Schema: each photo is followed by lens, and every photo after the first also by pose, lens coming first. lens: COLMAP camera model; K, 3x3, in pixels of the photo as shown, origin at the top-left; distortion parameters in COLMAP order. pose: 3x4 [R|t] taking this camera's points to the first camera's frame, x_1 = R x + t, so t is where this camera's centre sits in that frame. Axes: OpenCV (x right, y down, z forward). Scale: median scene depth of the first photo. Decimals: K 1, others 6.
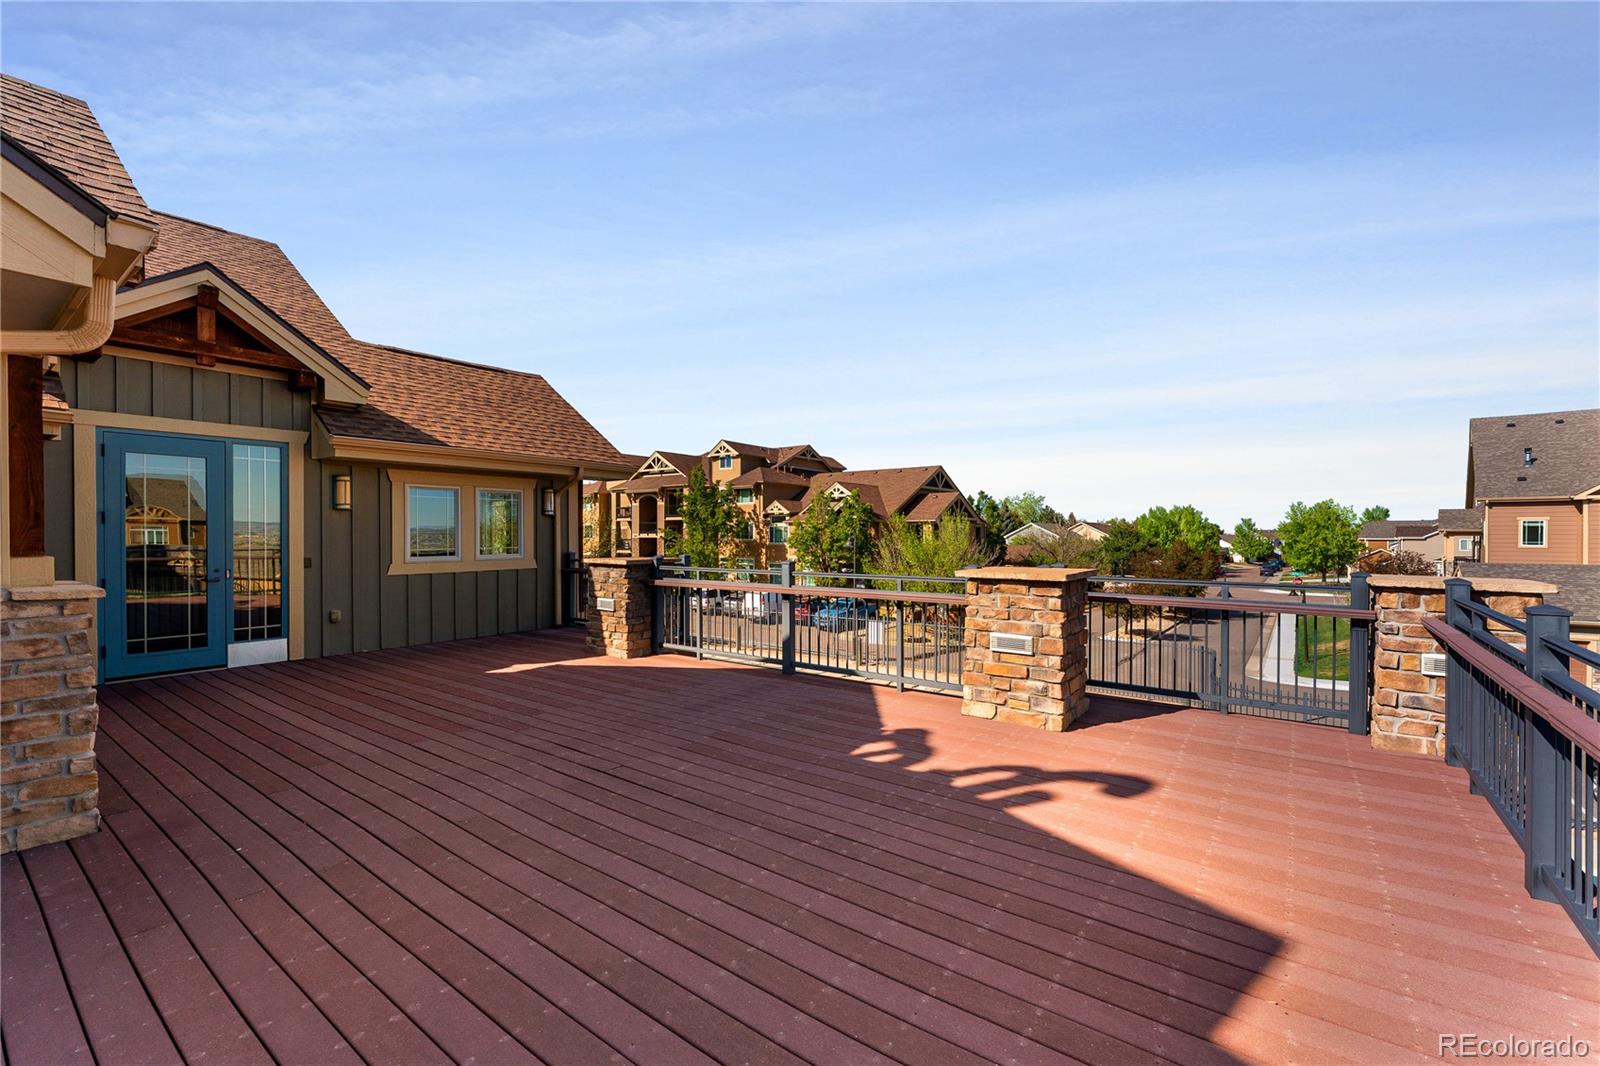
lens RADIAL K [[673.1, 0, 800.0], [0, 673.1, 533.0], [0, 0, 1]] dist [-0.001535, -0.000277]
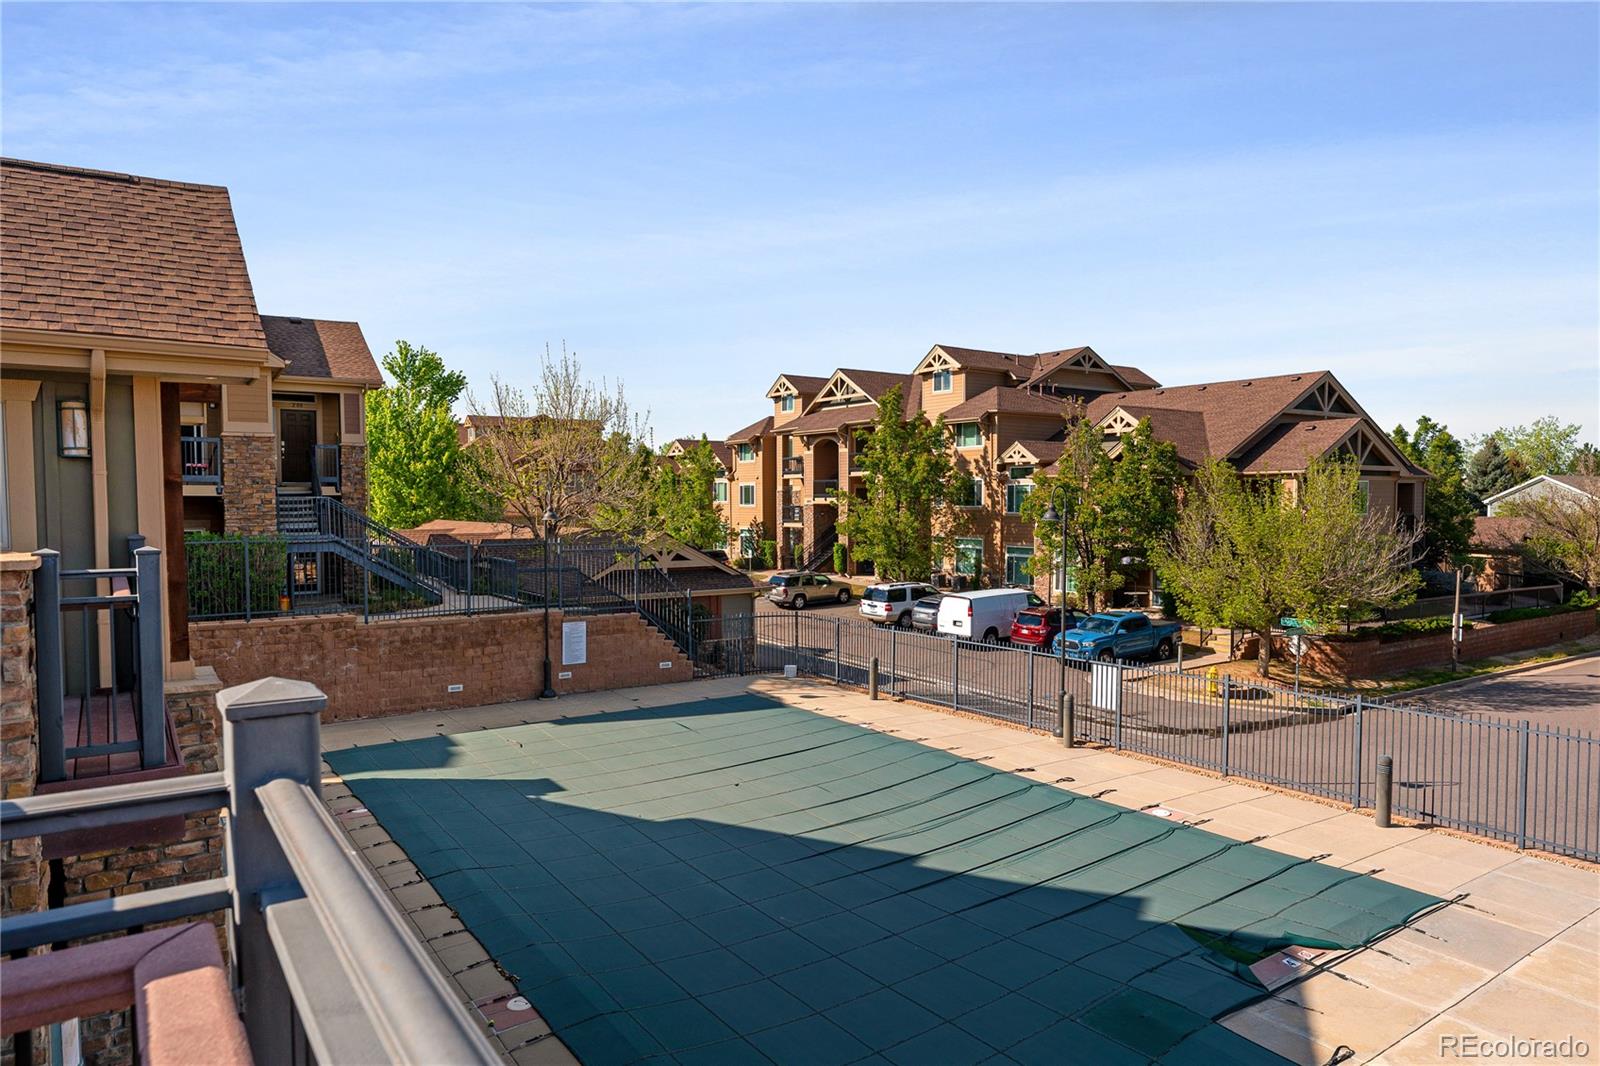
lens RADIAL K [[1000.7, 0, 800.0], [0, 1000.7, 533.0], [0, 0, 1]] dist [0.001672, 0.000927]
pose [[0.948622, 0.007931, -0.316311, 0.369216], [0.003558, 0.999355, 0.035727, 0.003948], [0.316391, -0.035017, 0.947982, 0.551920]]
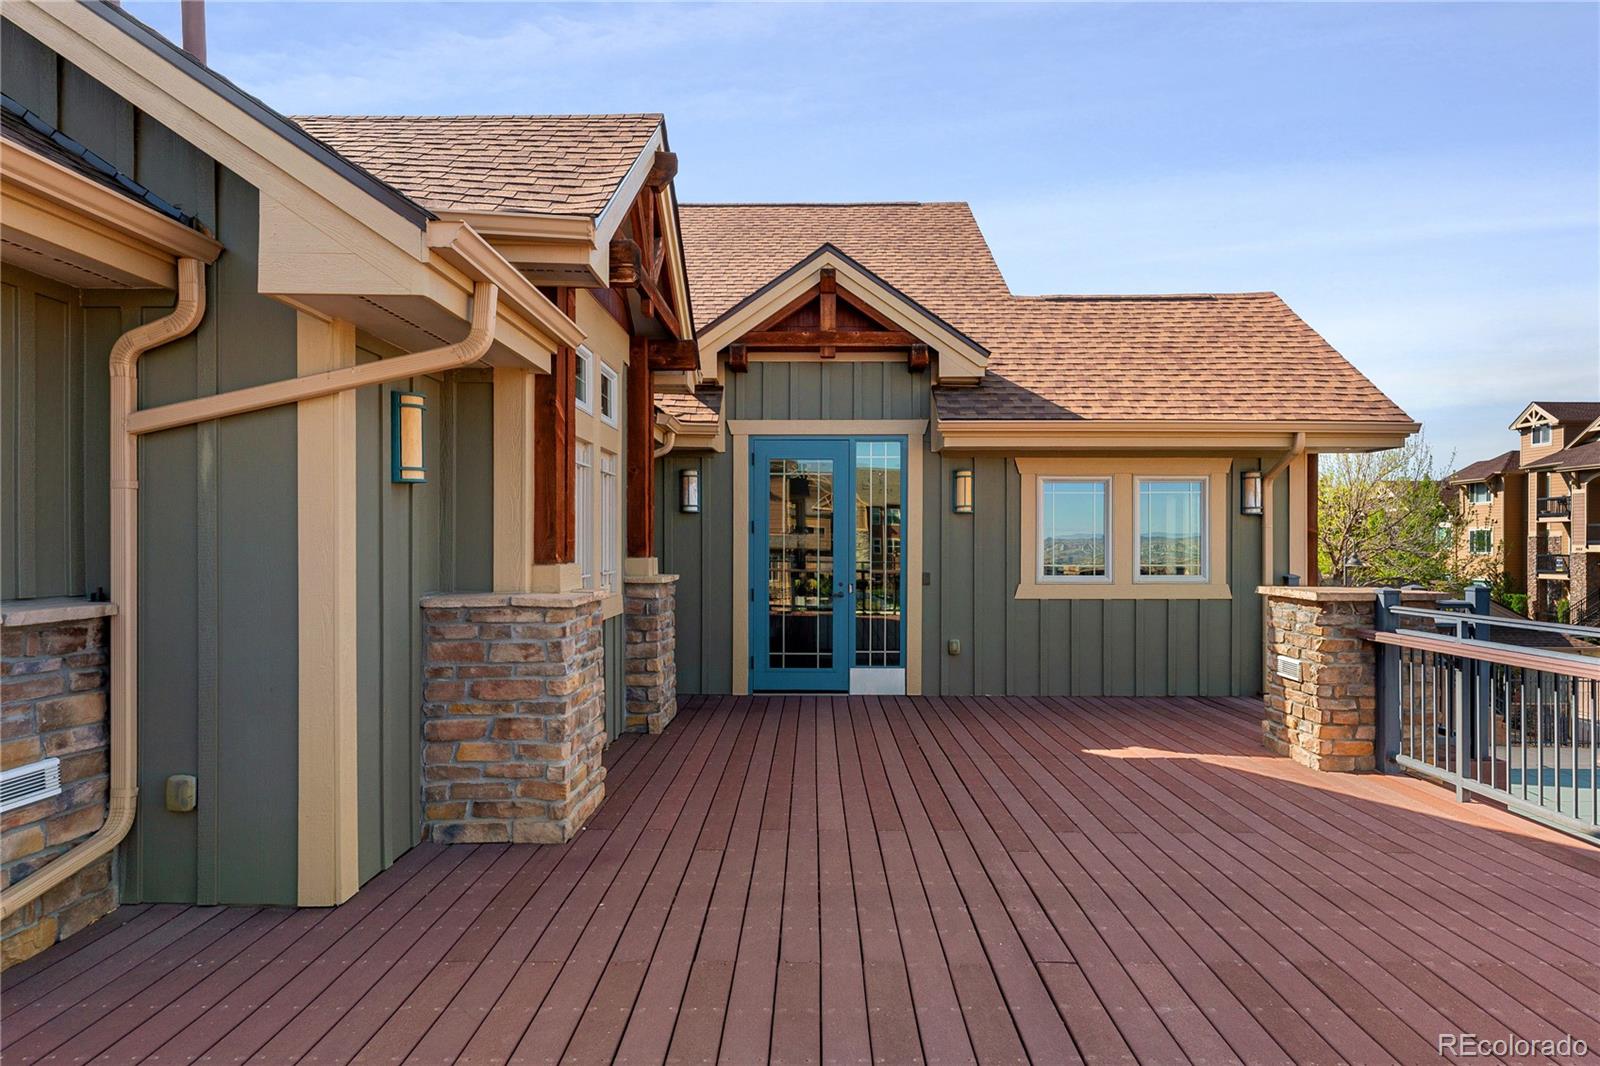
lens RADIAL K [[967.1, 0, 800.0], [0, 967.1, 533.0], [0, 0, 1]] dist [-0.000718, -0.000179]
pose [[0.590578, -0.006445, -0.806955, 0.110805], [-0.001819, 0.999955, -0.009318, -0.000210], [0.806979, 0.006971, 0.590539, 0.153977]]
